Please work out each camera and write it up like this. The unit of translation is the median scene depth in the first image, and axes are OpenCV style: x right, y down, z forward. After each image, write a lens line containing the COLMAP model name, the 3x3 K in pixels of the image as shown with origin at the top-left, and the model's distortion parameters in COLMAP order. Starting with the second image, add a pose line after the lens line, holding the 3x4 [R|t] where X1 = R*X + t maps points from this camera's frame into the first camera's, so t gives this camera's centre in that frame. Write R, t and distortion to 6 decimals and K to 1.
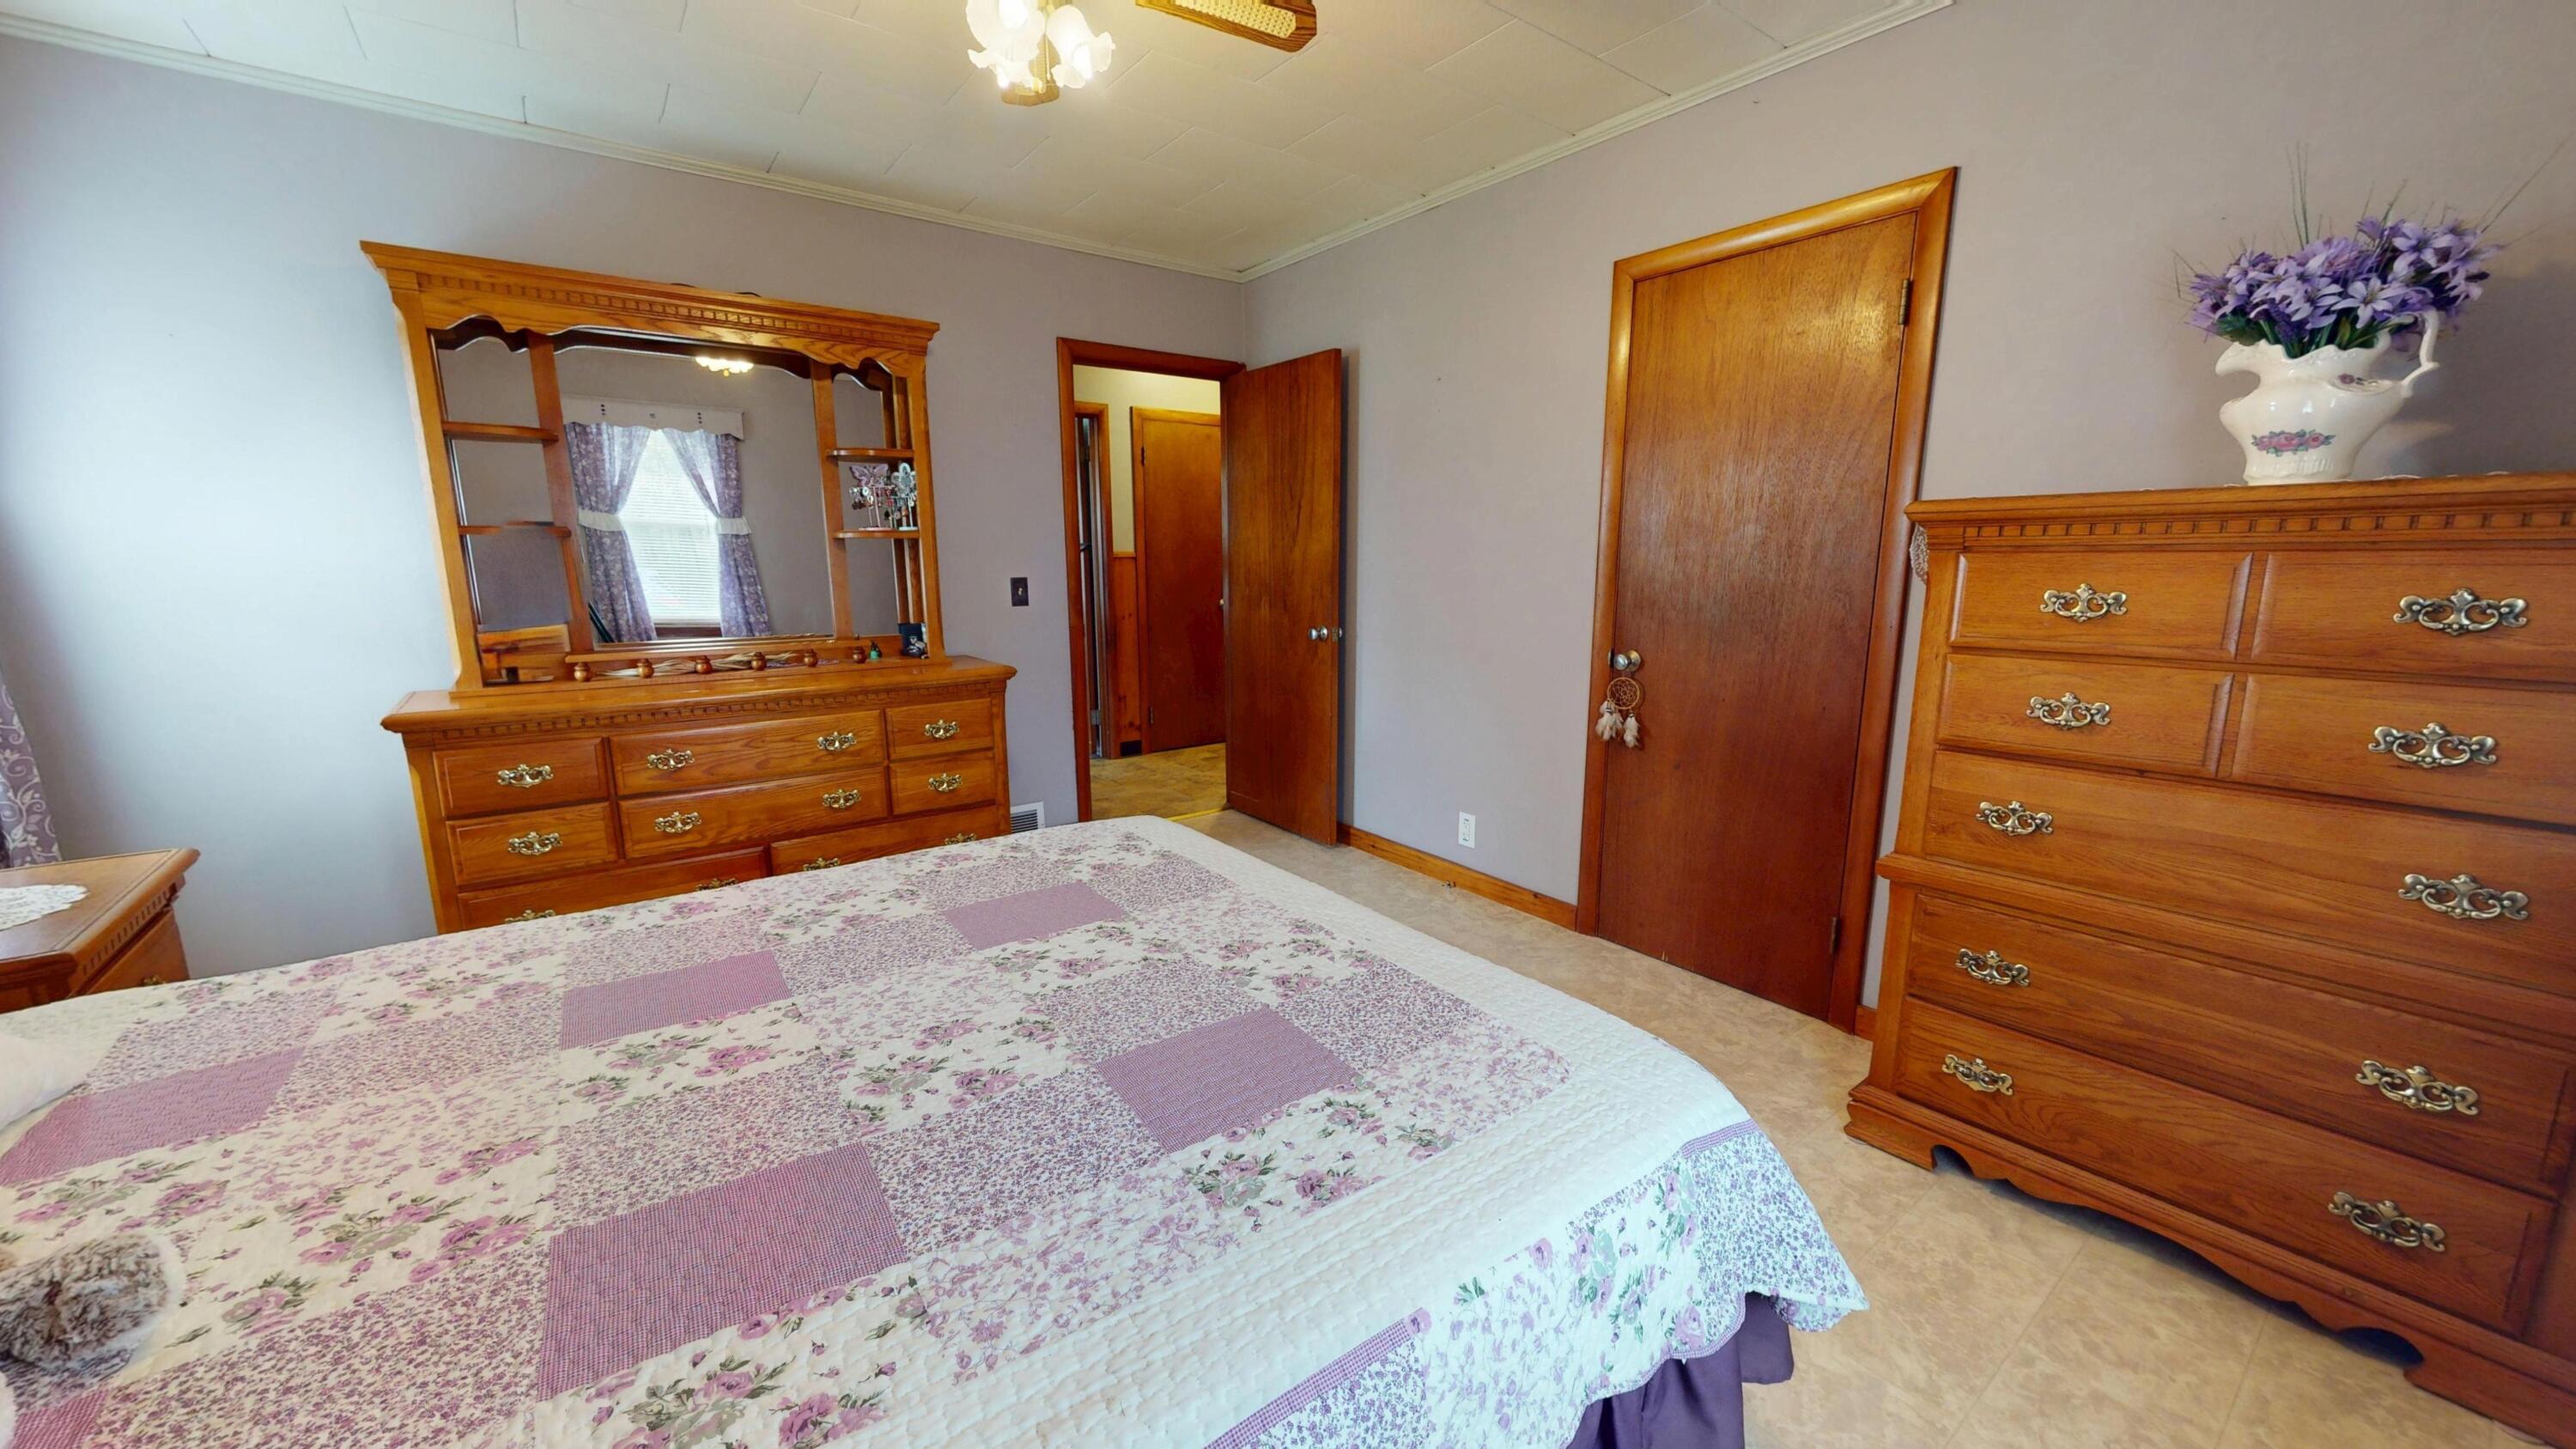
lens RADIAL K [[876.7, 0, 1290.4], [0, 876.7, 697.0], [0, 0, 1]] dist [-0.000313, 0.003578]
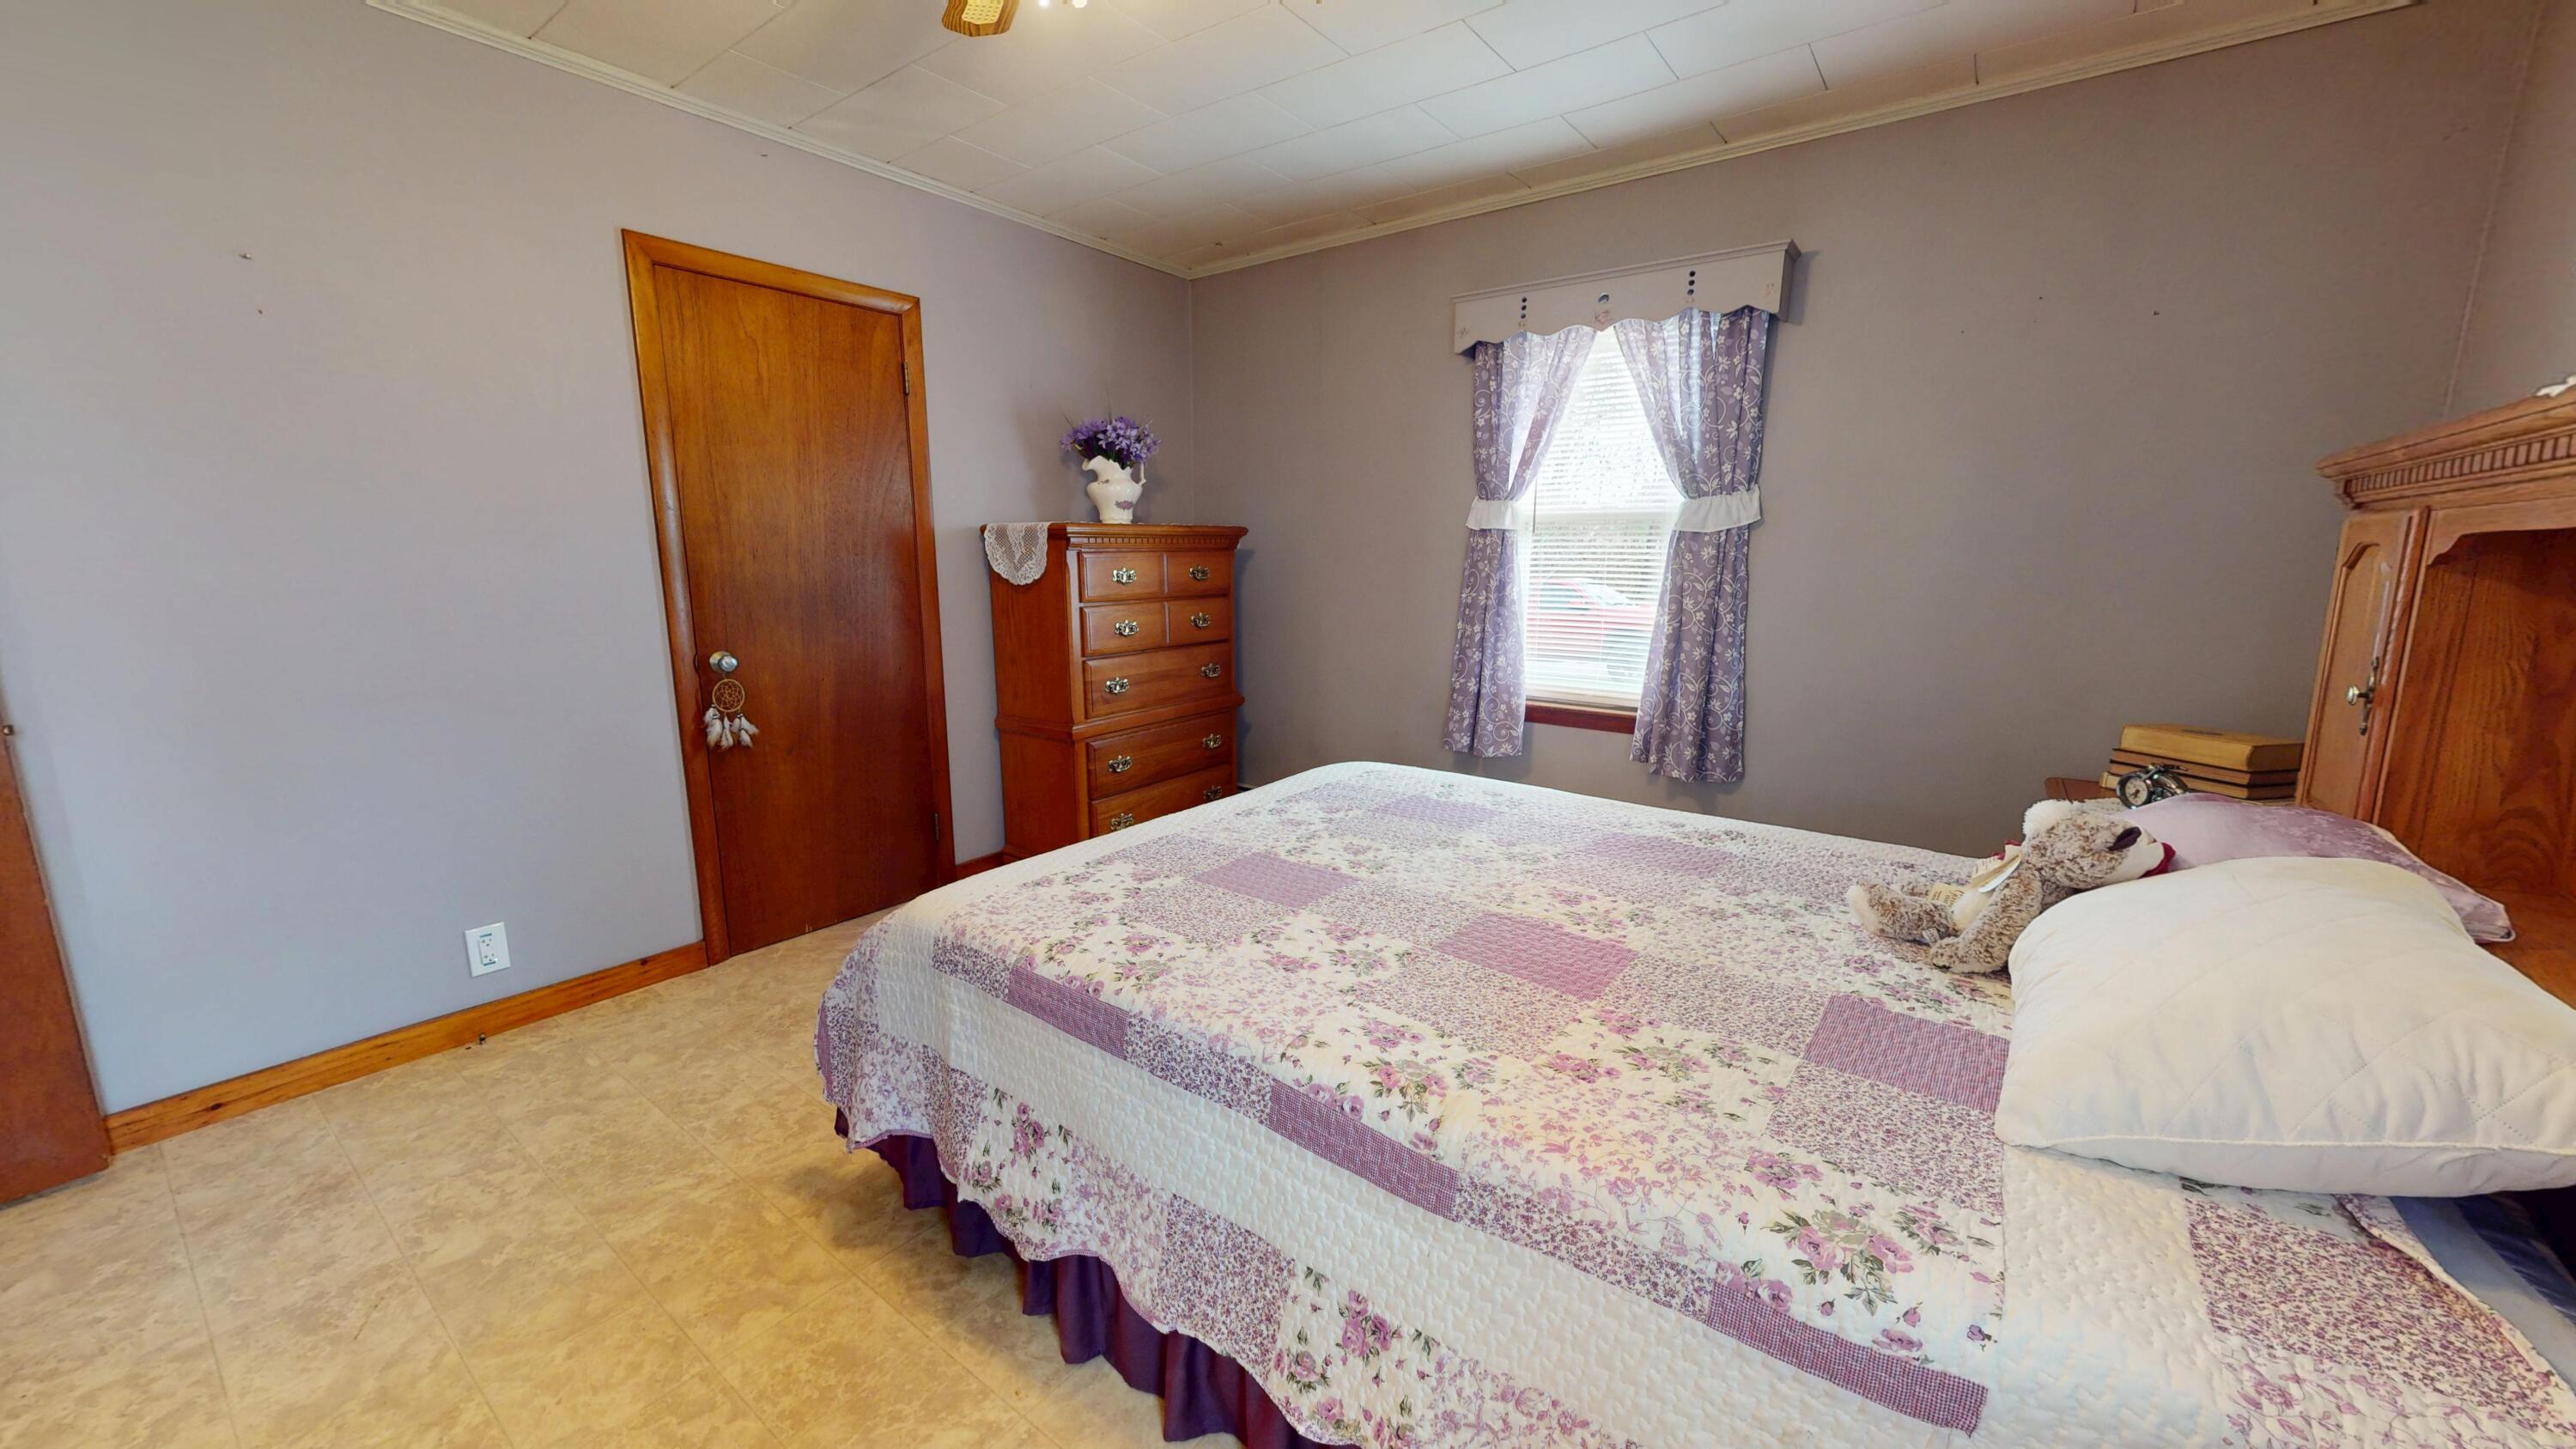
lens RADIAL K [[943.3, 0, 1285.3], [0, 943.3, 728.5], [0, 0, 1]] dist [0.001651, 0.000314]
pose [[-0.240294, -0.164211, 0.956710, -1.514966], [0.167245, 0.963845, 0.207442, -0.157575], [-0.956184, 0.209852, -0.204143, 1.213665]]
